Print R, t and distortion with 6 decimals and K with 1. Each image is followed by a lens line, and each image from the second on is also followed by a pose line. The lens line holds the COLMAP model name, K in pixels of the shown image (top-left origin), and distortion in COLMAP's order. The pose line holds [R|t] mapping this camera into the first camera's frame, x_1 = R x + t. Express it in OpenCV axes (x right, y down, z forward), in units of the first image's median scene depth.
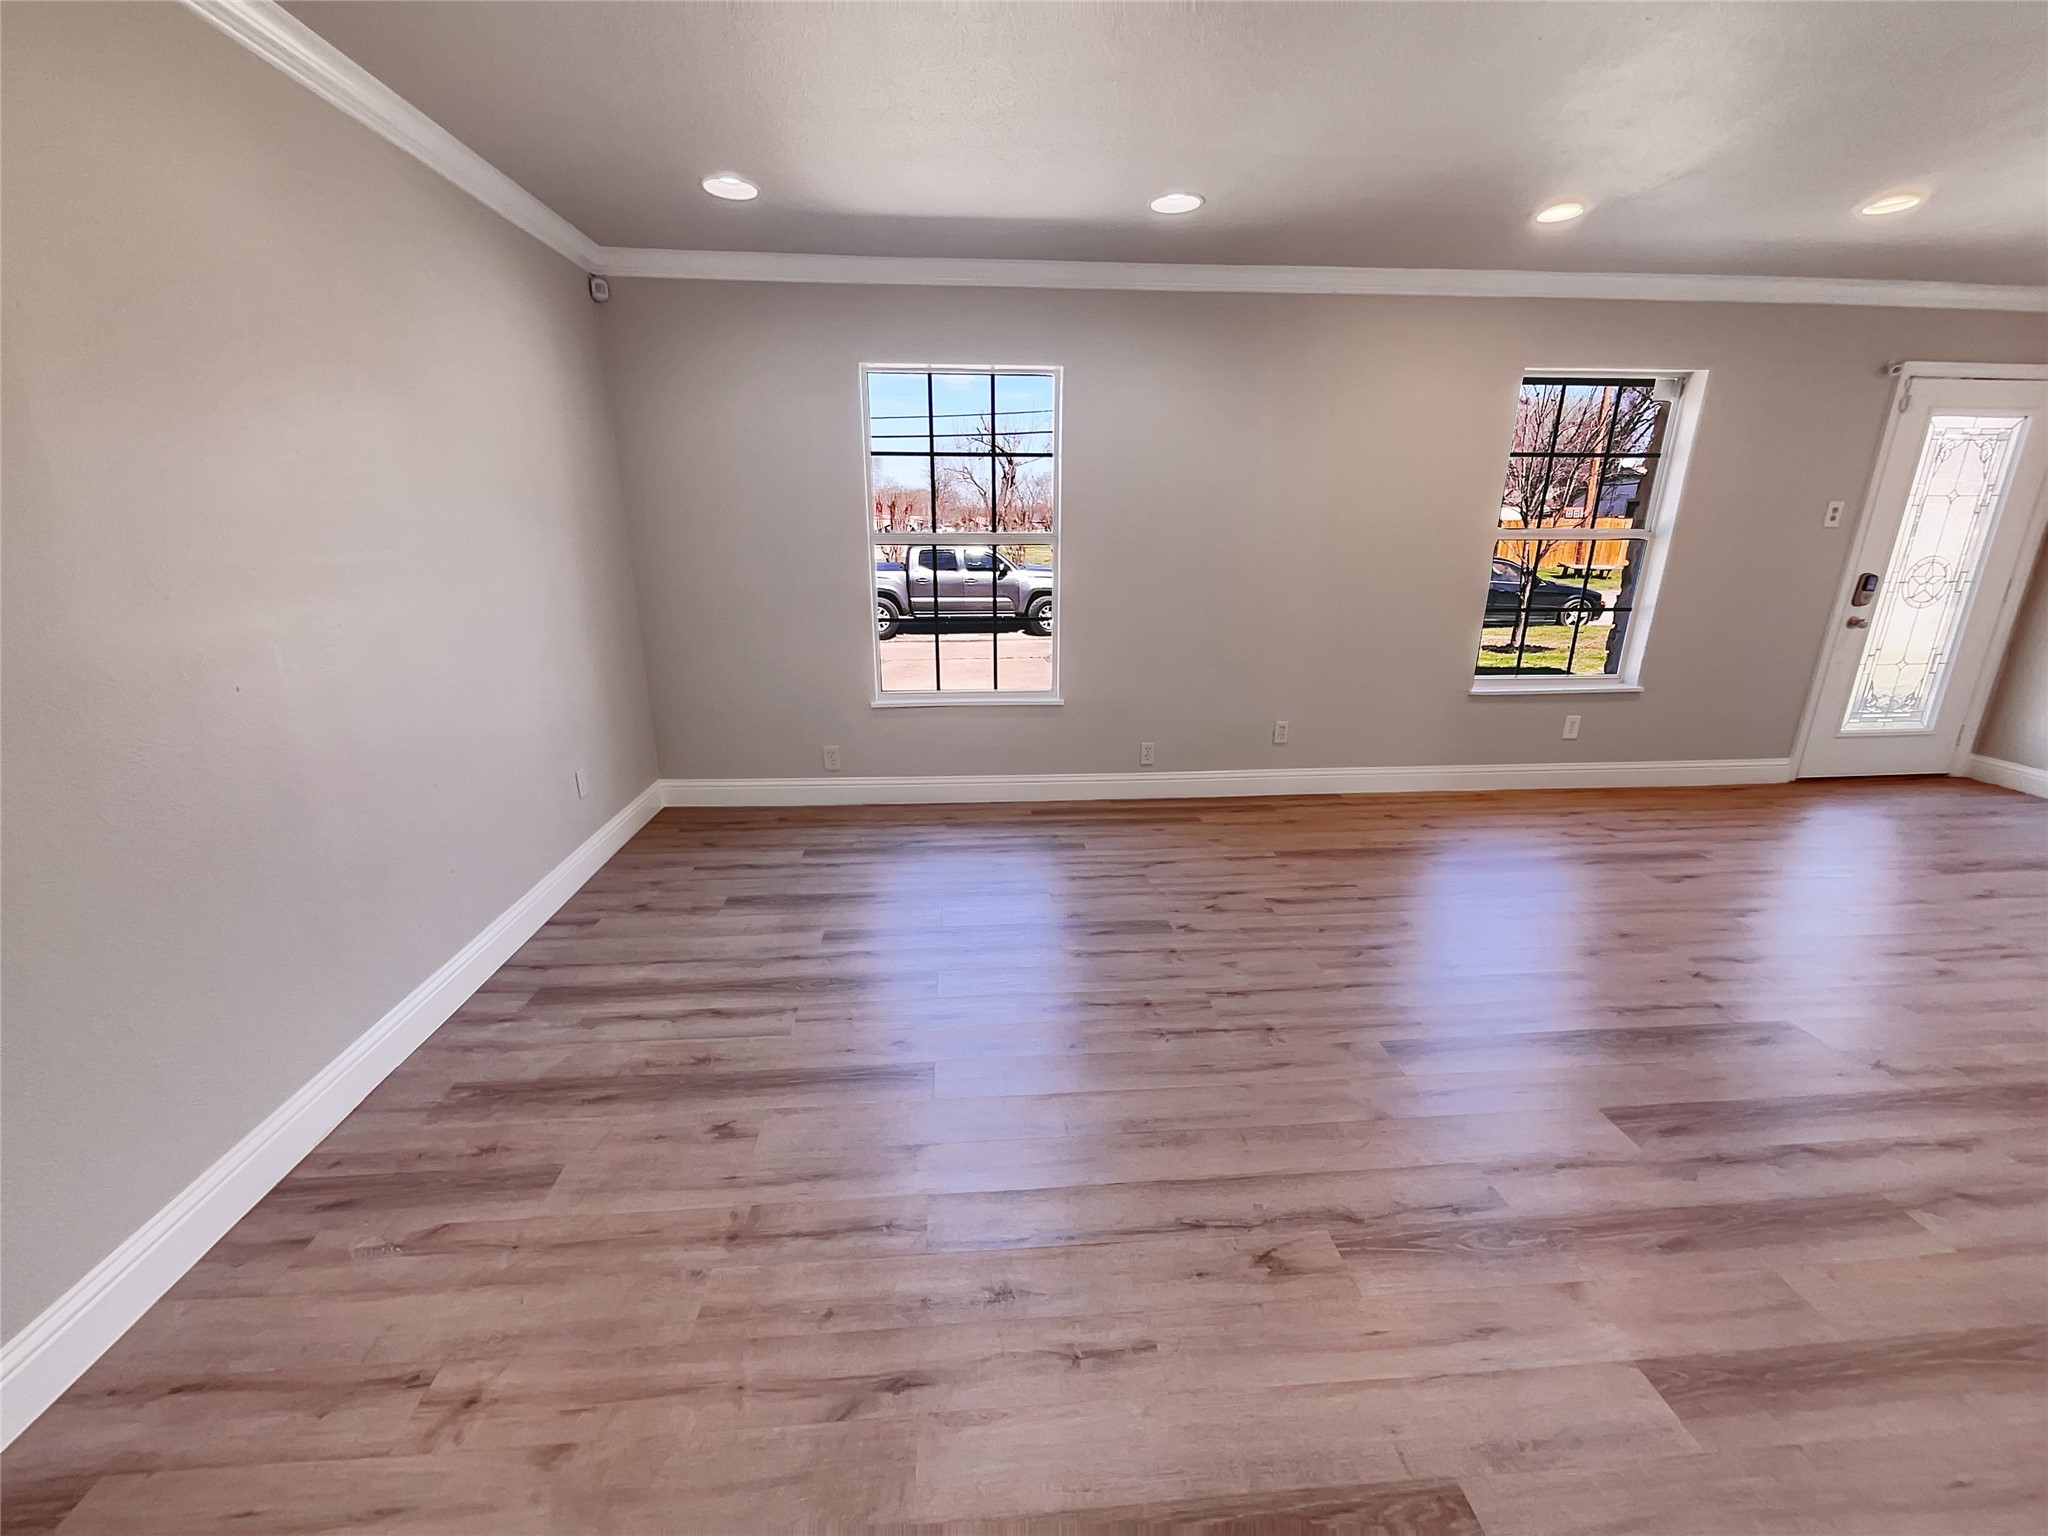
lens RADIAL K [[825.1, 0, 1028.8], [0, 825.1, 768.7], [0, 0, 1]] dist [-0.001103, 0.000413]
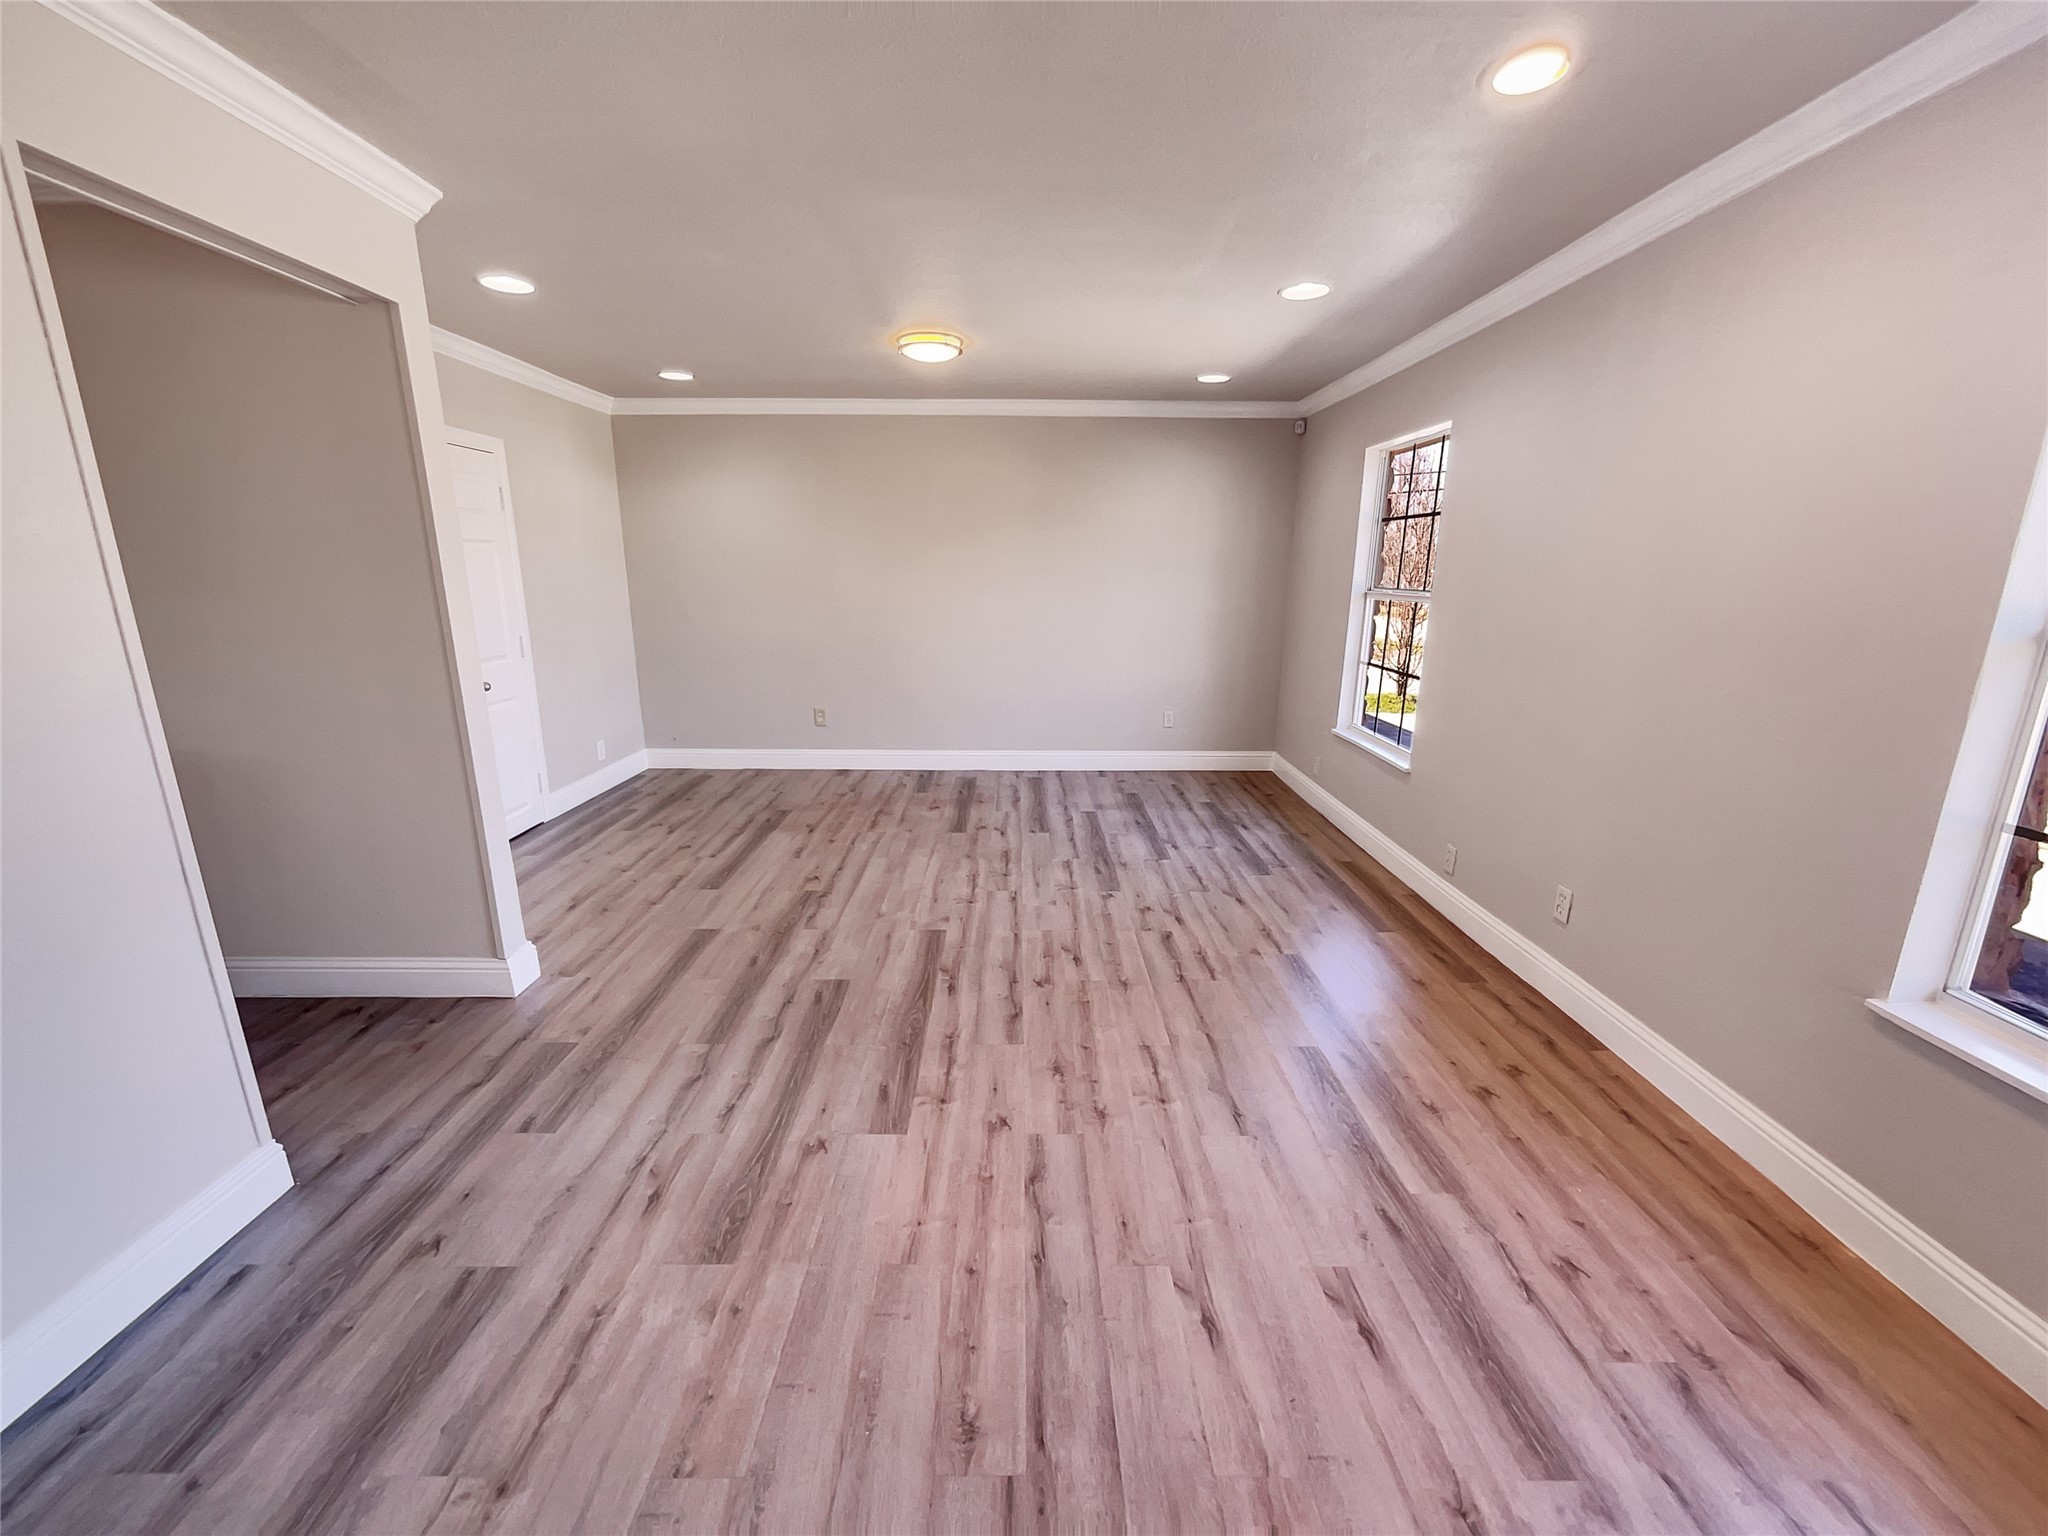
lens RADIAL K [[825.1, 0, 1028.1], [0, 825.1, 766.8], [0, 0, 1]] dist [-0.001103, 0.000413]
pose [[-0.072459, 0.234913, -0.969312, 1.373359], [-0.296038, 0.923003, 0.245820, -0.262076], [0.952424, 0.304765, 0.002663, 0.817541]]
